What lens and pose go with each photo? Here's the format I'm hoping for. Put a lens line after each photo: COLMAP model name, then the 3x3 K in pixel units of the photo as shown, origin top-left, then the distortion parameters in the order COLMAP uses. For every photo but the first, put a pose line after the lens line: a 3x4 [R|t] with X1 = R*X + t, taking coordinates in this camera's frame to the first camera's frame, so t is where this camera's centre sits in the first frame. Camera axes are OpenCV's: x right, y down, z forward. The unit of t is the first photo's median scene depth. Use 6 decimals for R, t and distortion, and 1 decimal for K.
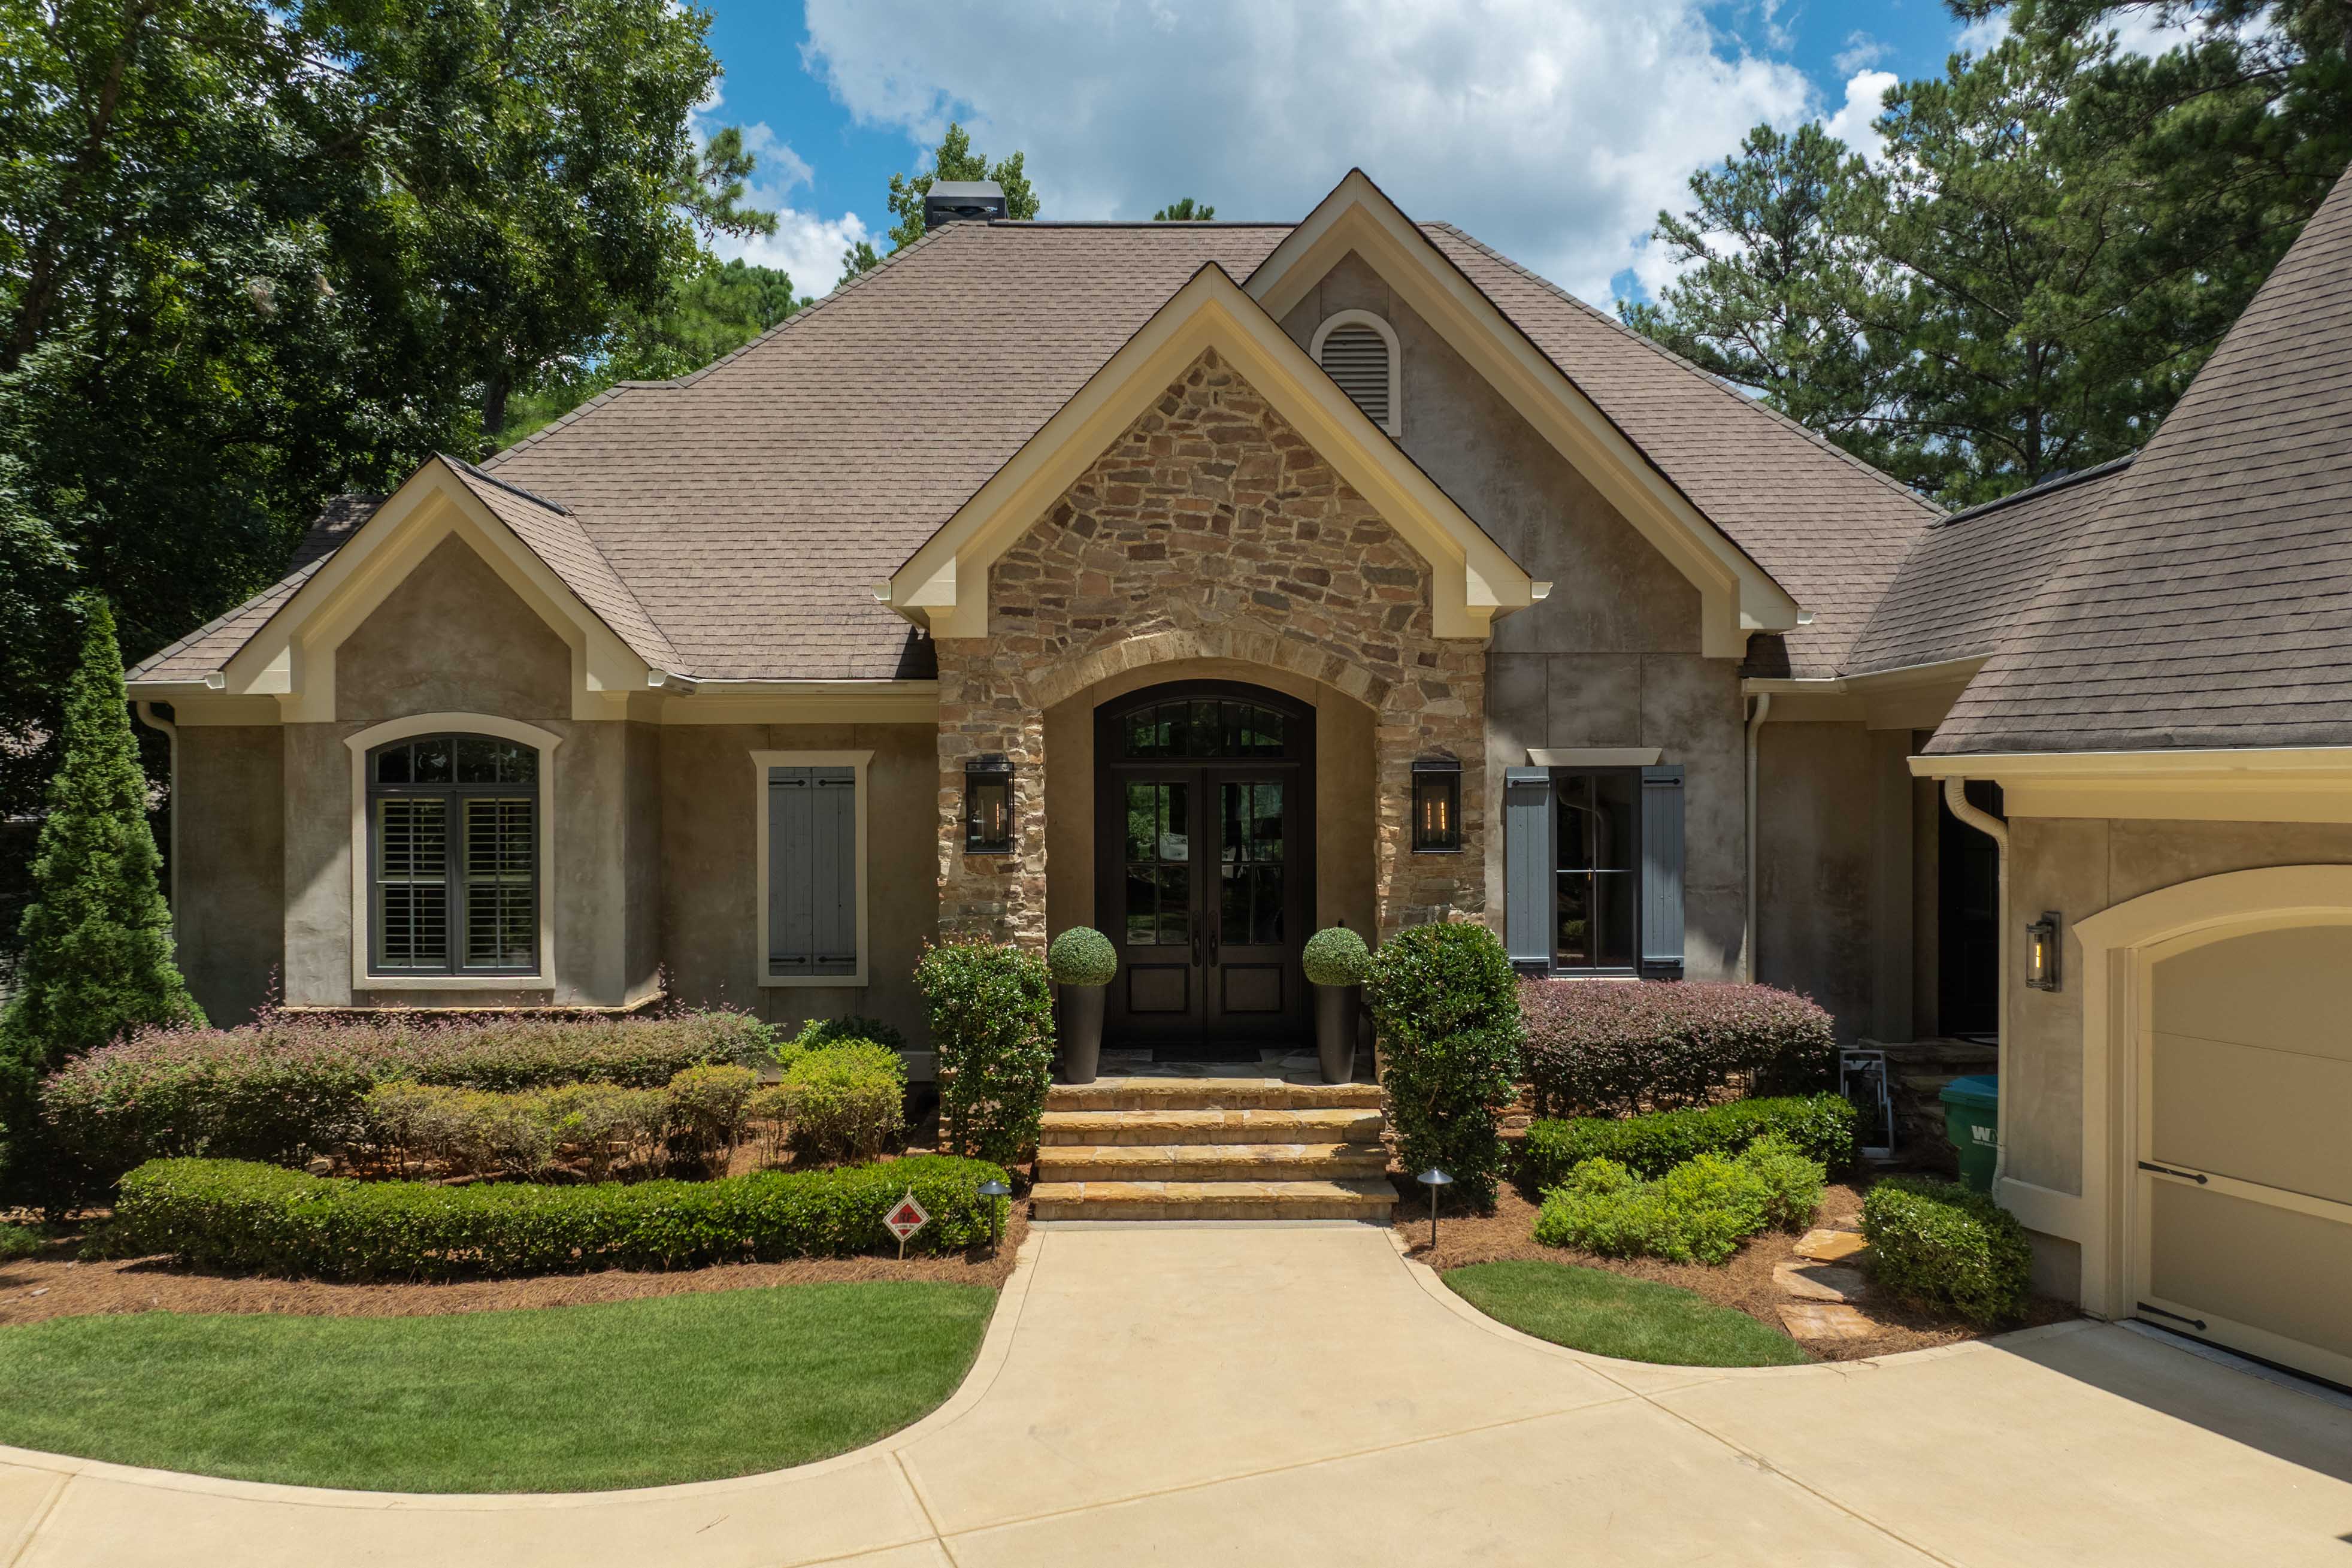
lens RADIAL K [[1656.5, 0, 1176.0], [0, 1656.5, 784.0], [0, 0, 1]] dist [-0.032925, -0.002240]
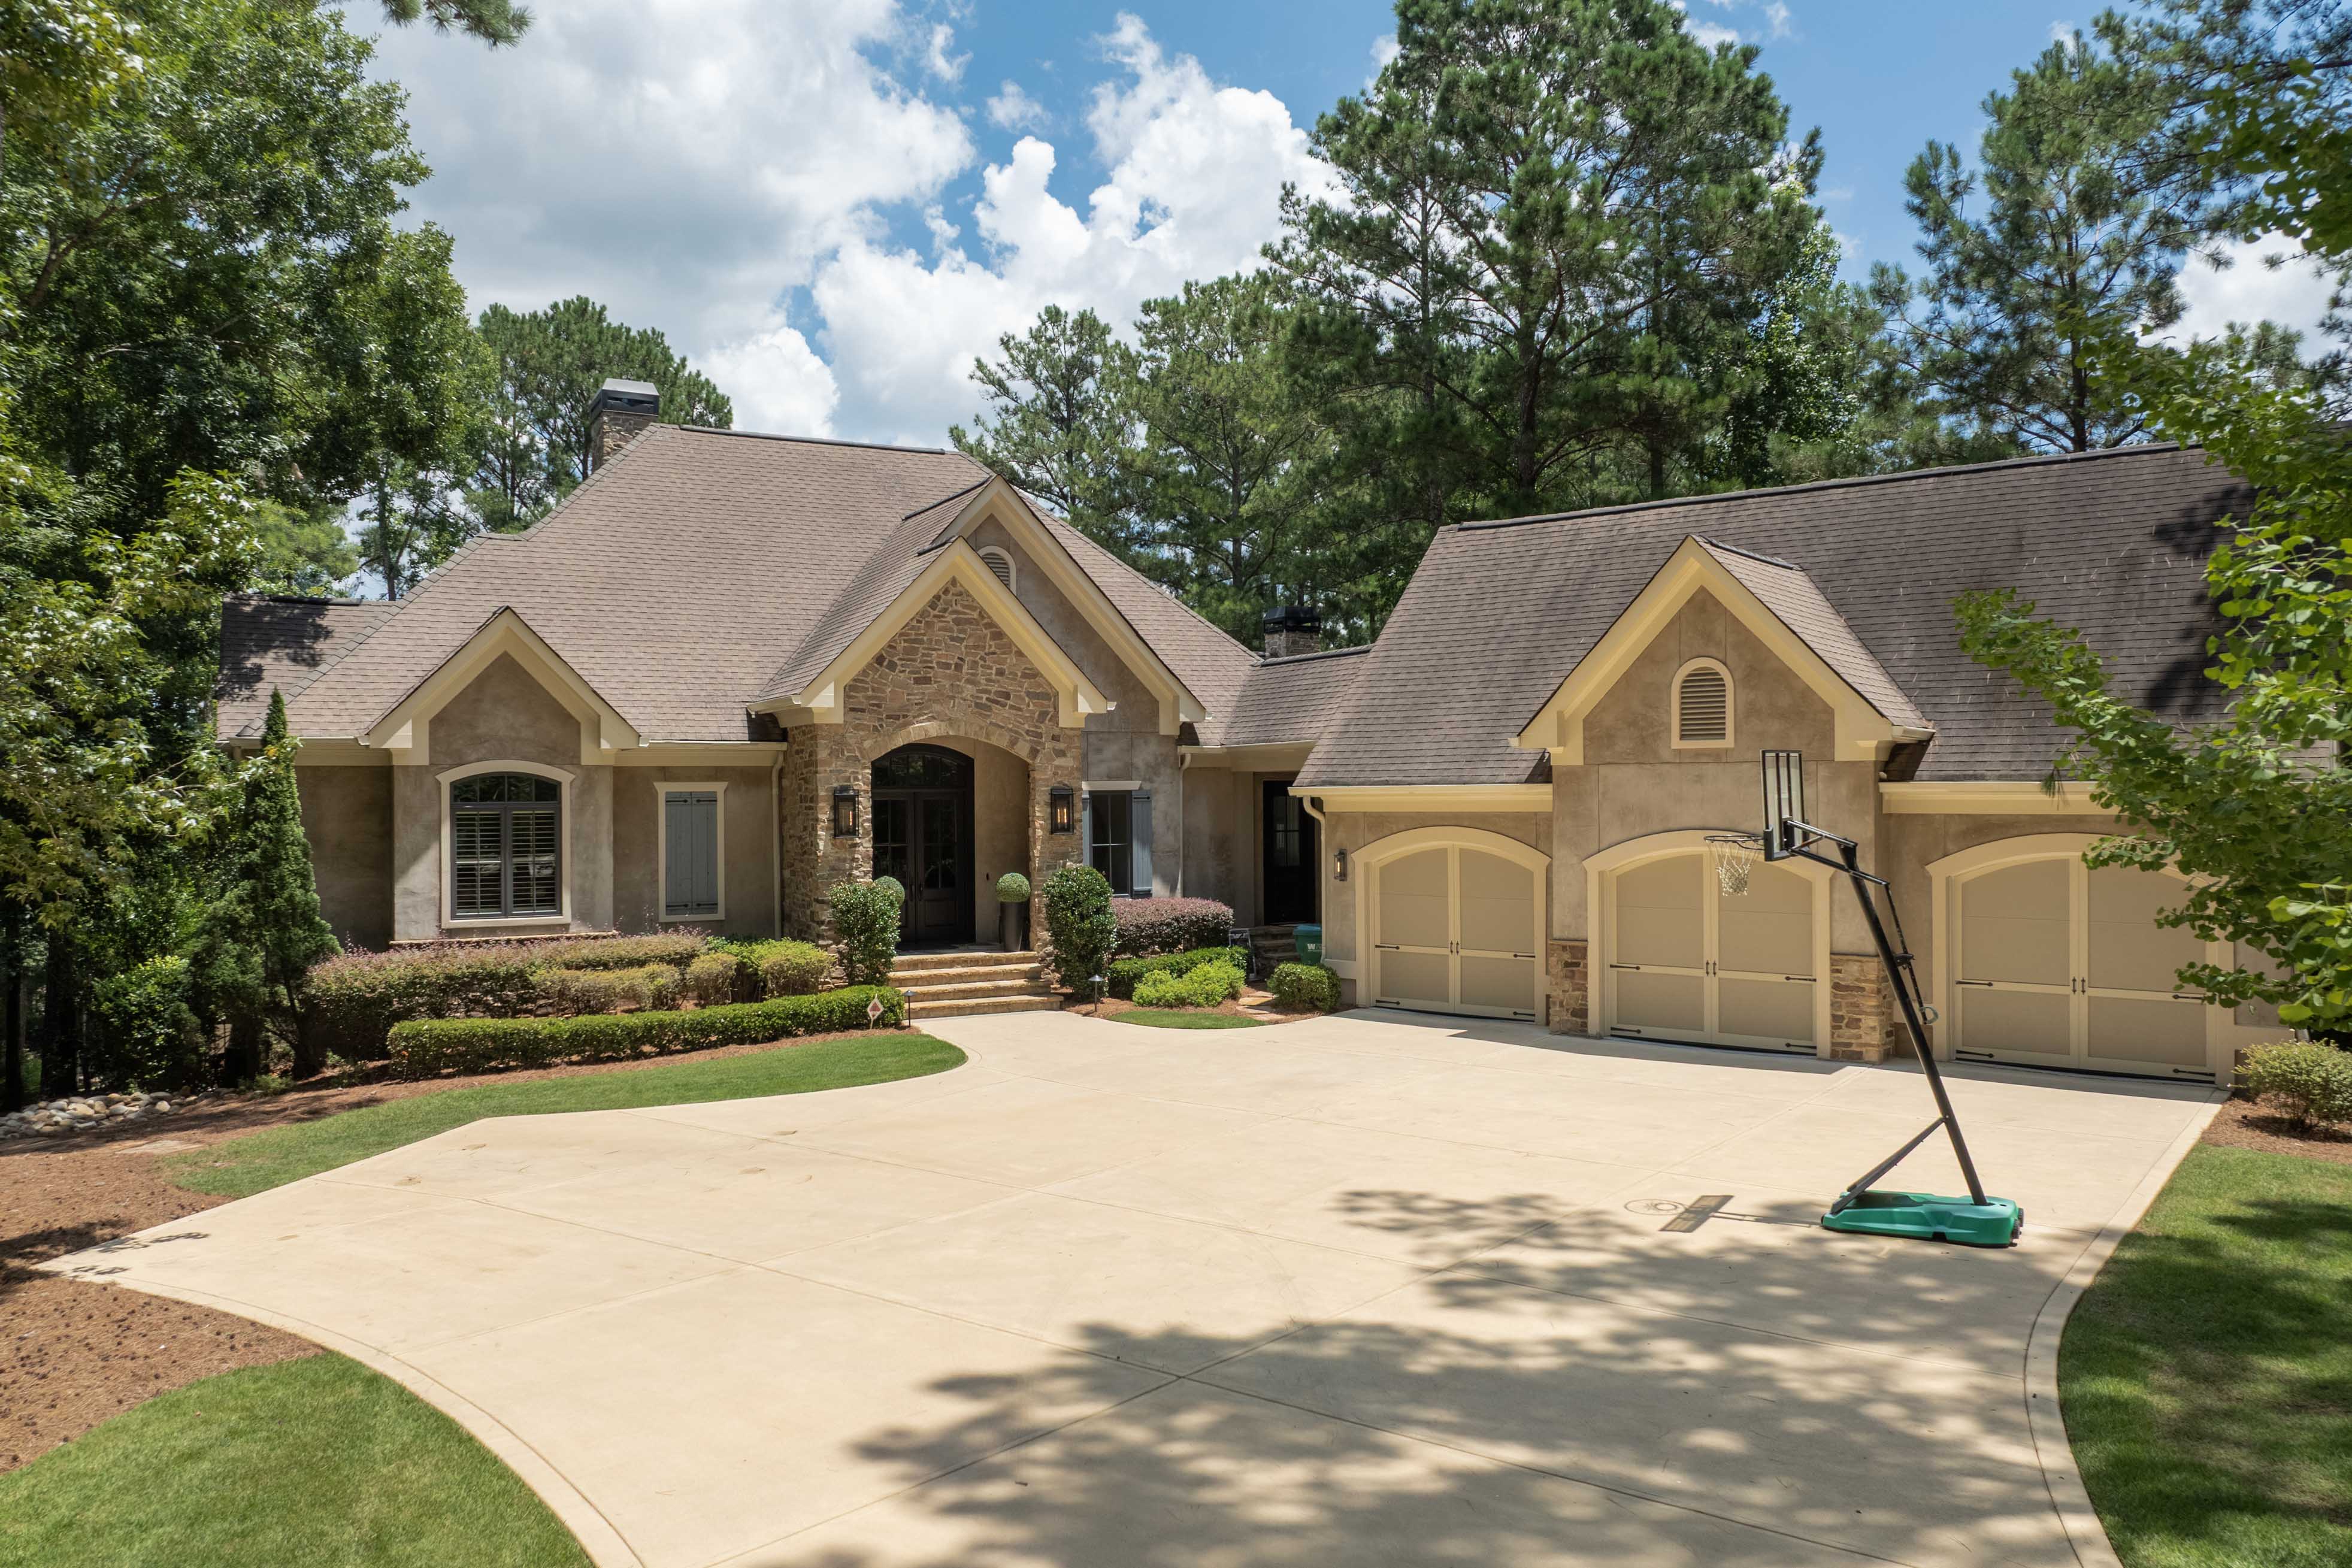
lens RADIAL K [[1656.5, 0, 1176.0], [0, 1656.5, 784.0], [0, 0, 1]] dist [-0.032925, -0.002240]
pose [[0.885566, -0.000410, 0.464514, -0.651047], [0.005339, 0.999943, -0.009297, 0.000070], [-0.464483, 0.010713, 0.885517, -0.843489]]
